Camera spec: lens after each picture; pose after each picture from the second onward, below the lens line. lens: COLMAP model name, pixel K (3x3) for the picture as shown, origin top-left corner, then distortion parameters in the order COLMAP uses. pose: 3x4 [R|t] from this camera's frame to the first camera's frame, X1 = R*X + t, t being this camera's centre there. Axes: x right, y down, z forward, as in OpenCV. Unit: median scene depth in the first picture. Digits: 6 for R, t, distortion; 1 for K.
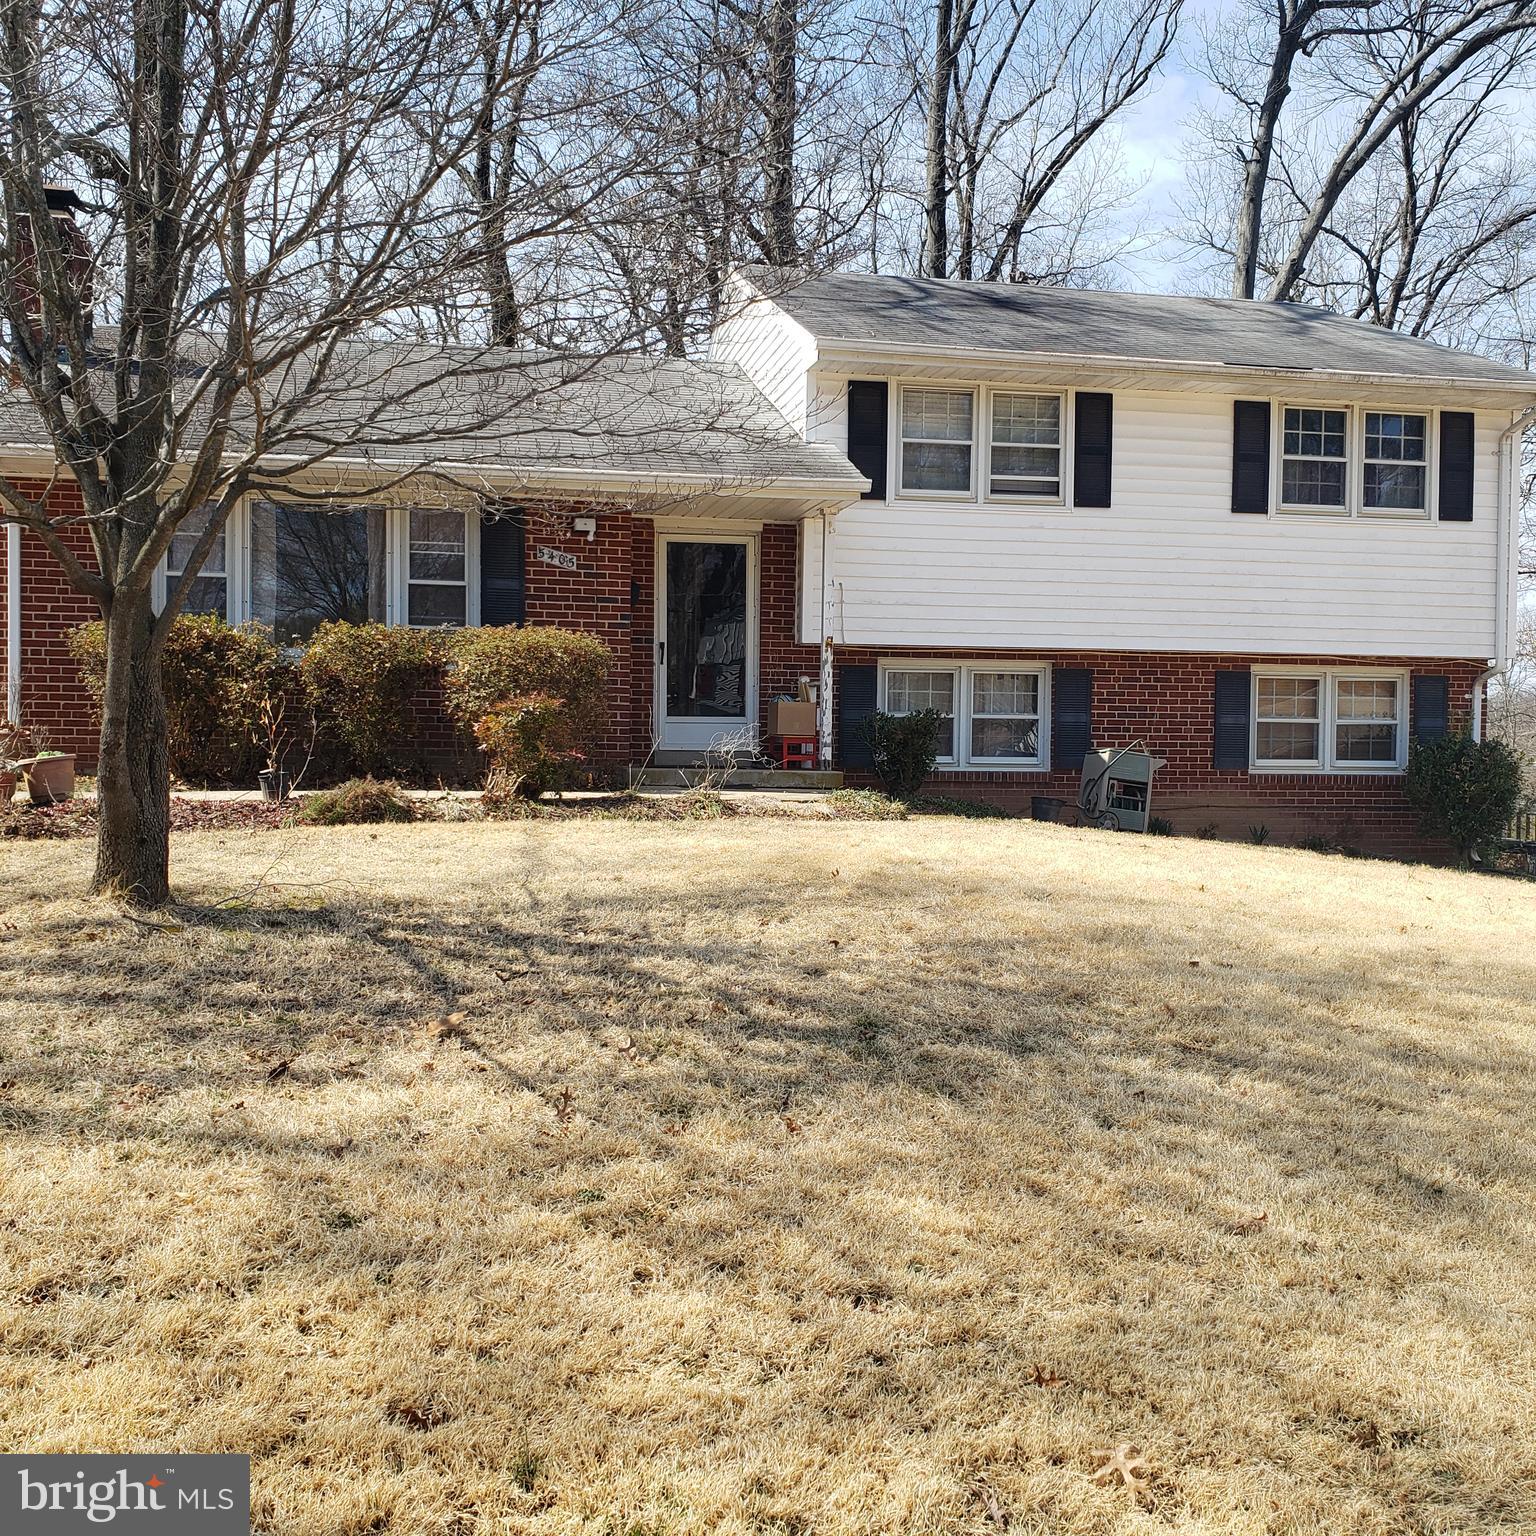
lens RADIAL K [[1637.4, 0, 768.5], [0, 1637.4, 763.5], [0, 0, 1]] dist [0.062726, 0.000000]
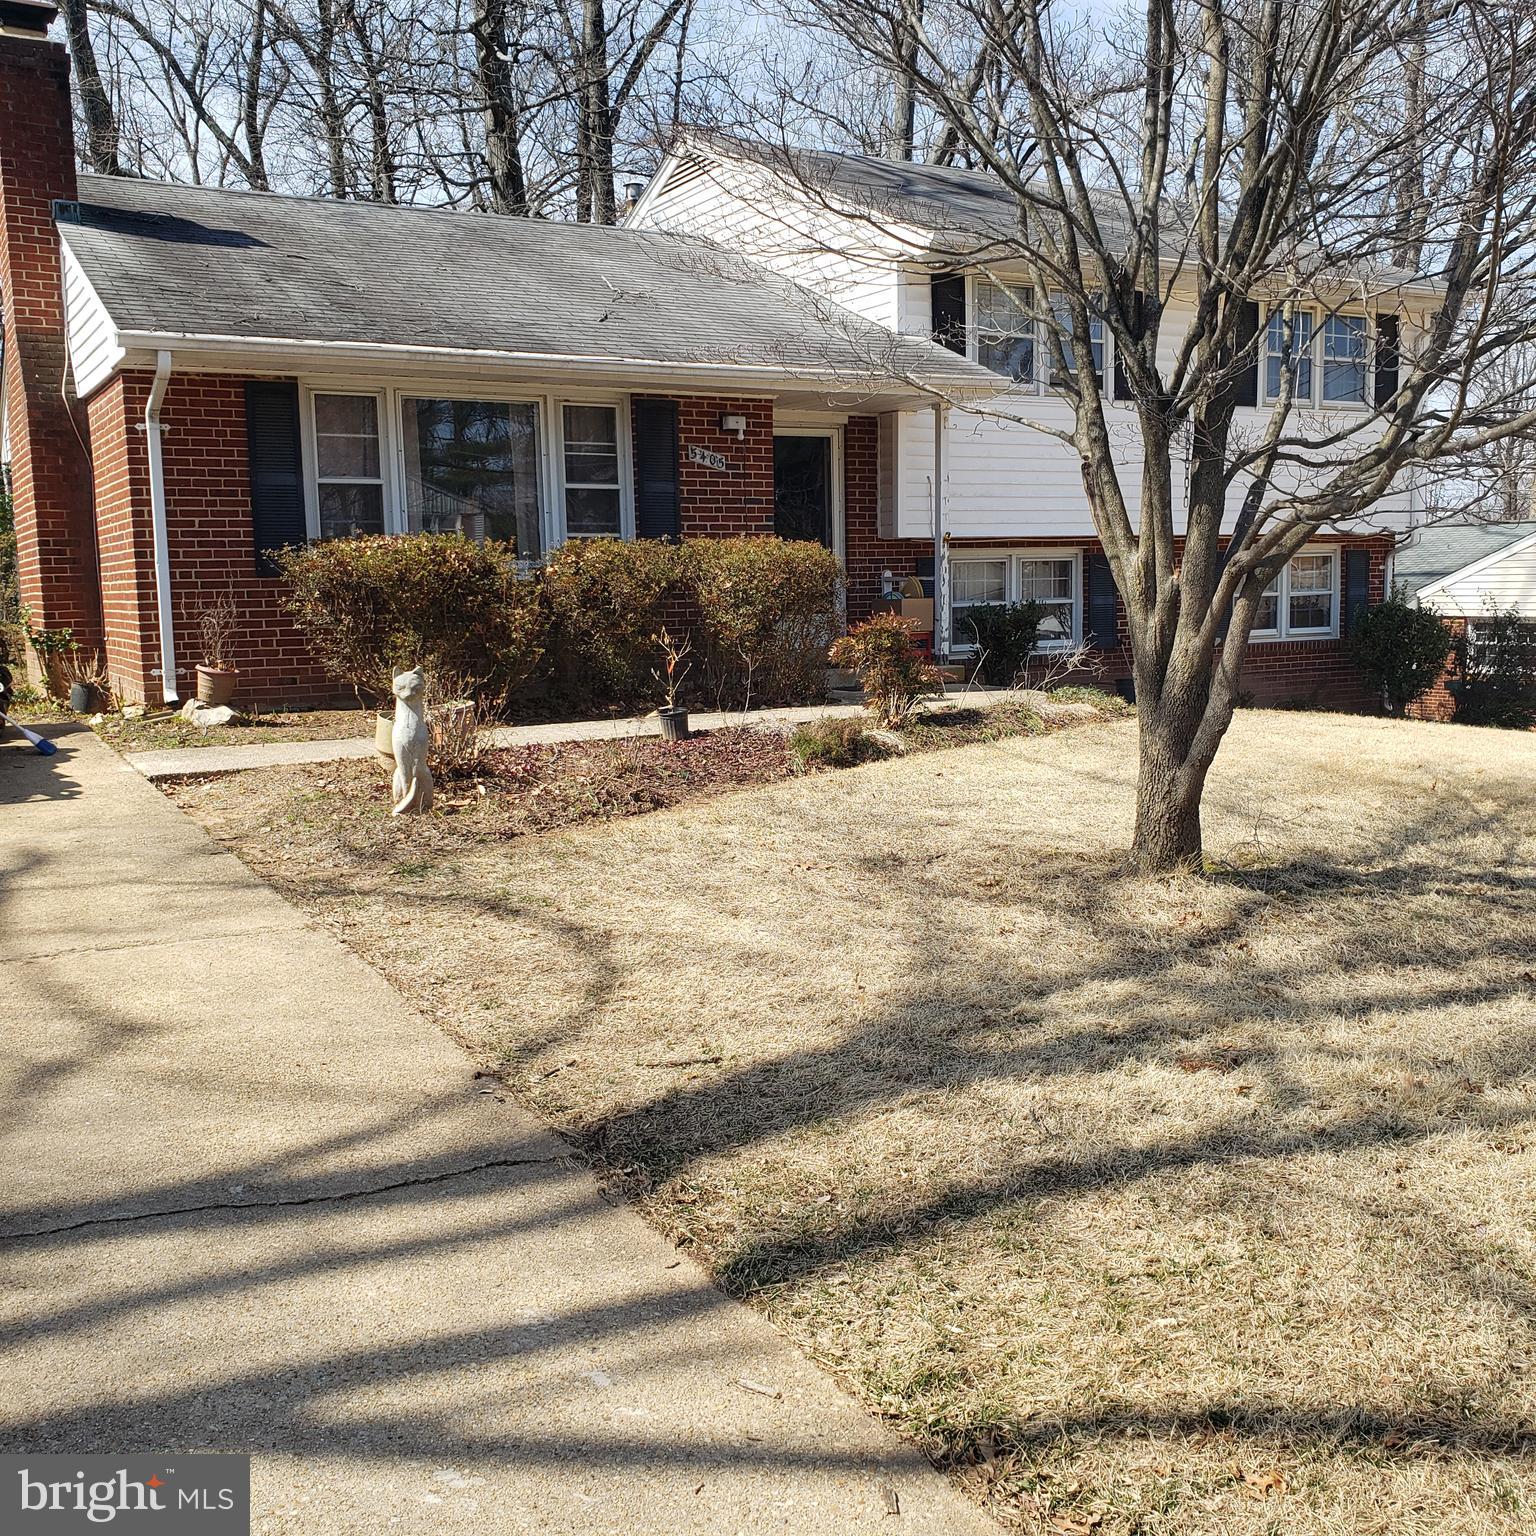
lens RADIAL K [[1637.4, 0, 767.4], [0, 1637.4, 774.0], [0, 0, 1]] dist [0.062726, 0.000000]
pose [[0.937150, -0.069246, 0.341987, -0.428963], [0.029763, 0.992402, 0.119383, -0.054117], [-0.347655, -0.101702, 0.932090, 0.069838]]
